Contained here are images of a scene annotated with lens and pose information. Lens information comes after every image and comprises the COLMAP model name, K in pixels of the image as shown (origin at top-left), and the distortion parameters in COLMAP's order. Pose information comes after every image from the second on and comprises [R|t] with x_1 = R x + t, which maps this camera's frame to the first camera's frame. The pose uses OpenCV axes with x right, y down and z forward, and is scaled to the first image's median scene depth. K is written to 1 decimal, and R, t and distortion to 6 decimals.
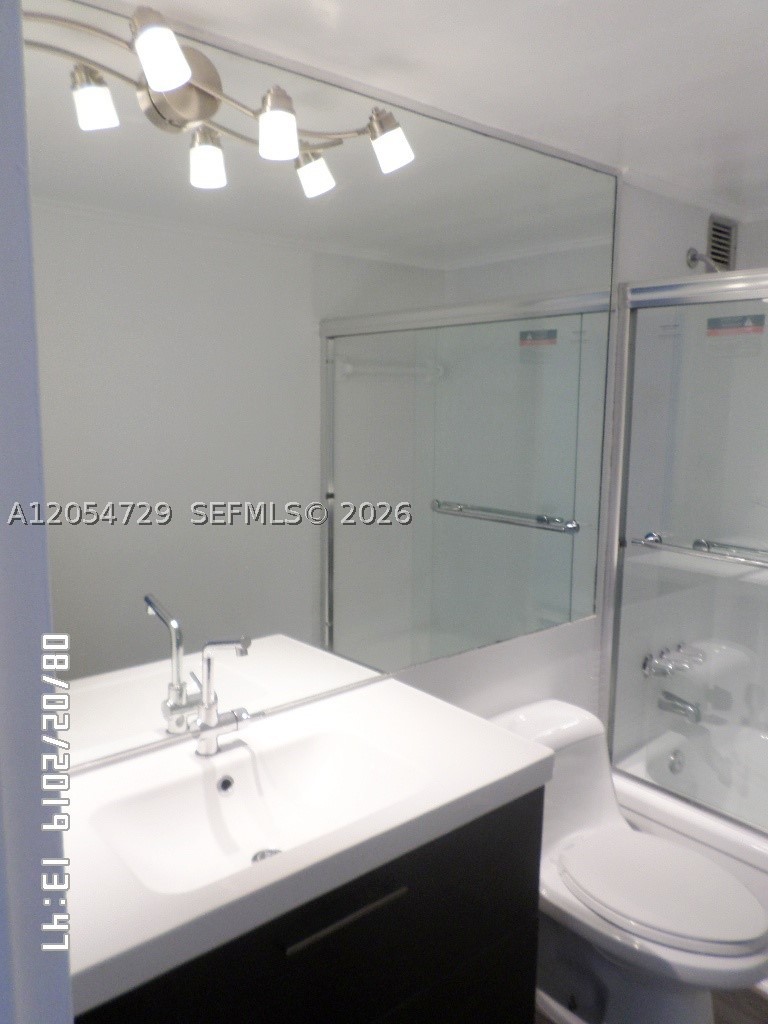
lens RADIAL K [[784.9, 0, 384.0], [0, 784.9, 512.0], [0, 0, 1]] dist [-0.004184, -0.002783]
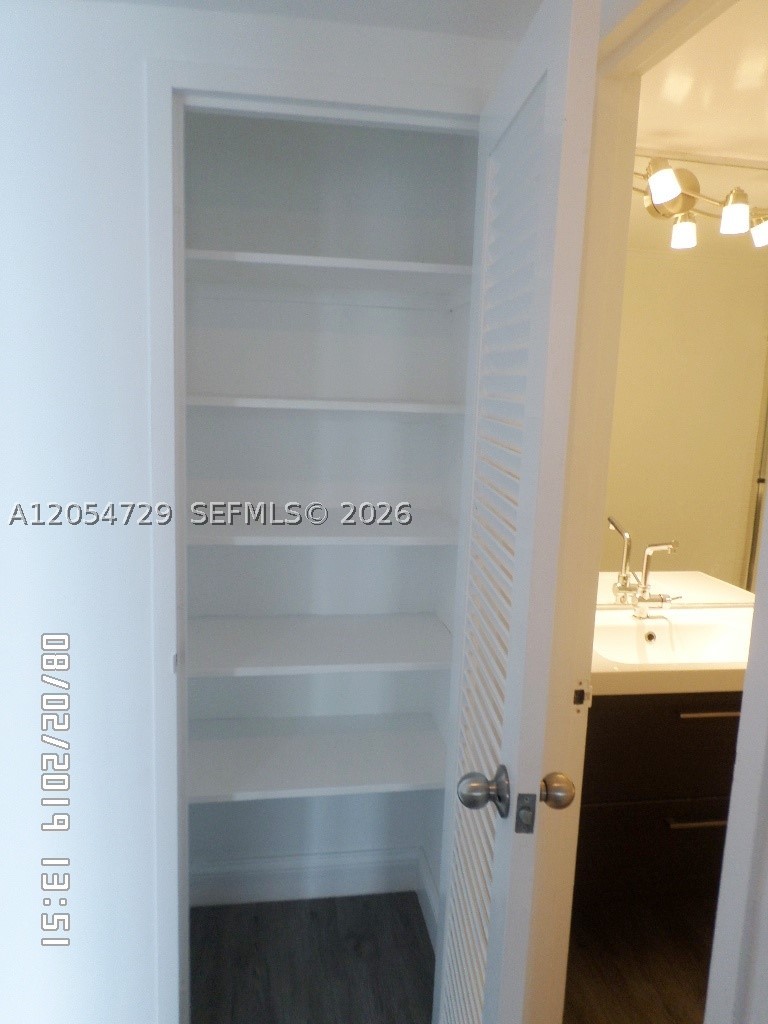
lens RADIAL K [[784.9, 0, 384.0], [0, 784.9, 512.0], [0, 0, 1]] dist [-0.004184, -0.002783]
pose [[0.855313, 0.107405, -0.506857, 0.106910], [-0.102768, 0.994009, 0.037215, 0.094810], [0.507817, 0.020258, 0.861227, -0.606449]]
